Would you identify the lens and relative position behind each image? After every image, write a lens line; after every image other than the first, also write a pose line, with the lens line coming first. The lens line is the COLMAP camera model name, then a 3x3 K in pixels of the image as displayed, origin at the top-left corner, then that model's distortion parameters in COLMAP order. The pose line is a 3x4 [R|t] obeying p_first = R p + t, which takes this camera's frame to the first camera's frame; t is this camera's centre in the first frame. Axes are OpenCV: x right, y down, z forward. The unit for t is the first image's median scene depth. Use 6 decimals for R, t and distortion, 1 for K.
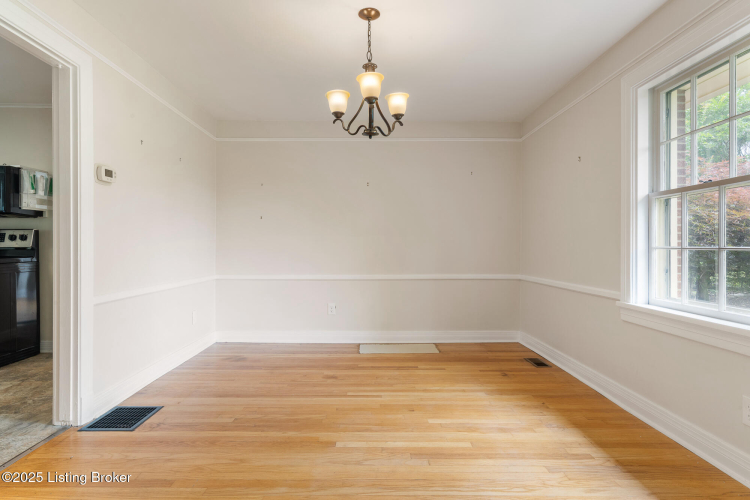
lens RADIAL K [[411.0, 0, 372.7], [0, 411.0, 246.0], [0, 0, 1]] dist [0.004790, -0.001731]
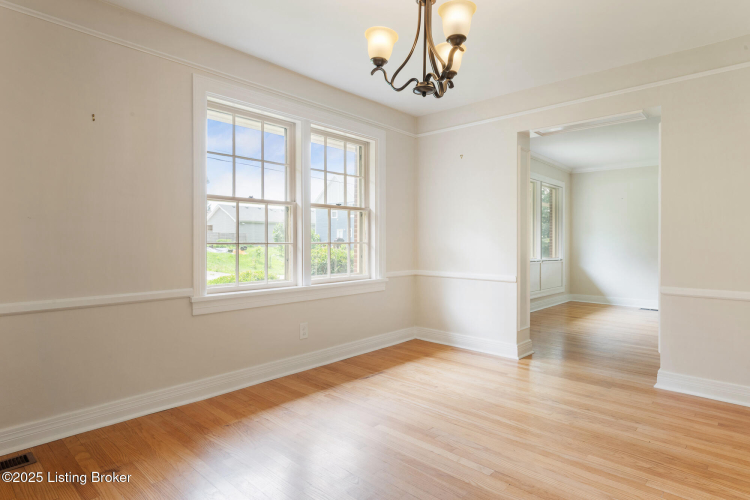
lens RADIAL K [[411.0, 0, 378.4], [0, 411.0, 245.3], [0, 0, 1]] dist [0.004790, -0.001731]
pose [[-0.738884, -0.009318, 0.673768, -0.469094], [-0.008543, 0.999954, 0.004461, 0.003474], [-0.673778, -0.002460, -0.738929, 1.724262]]
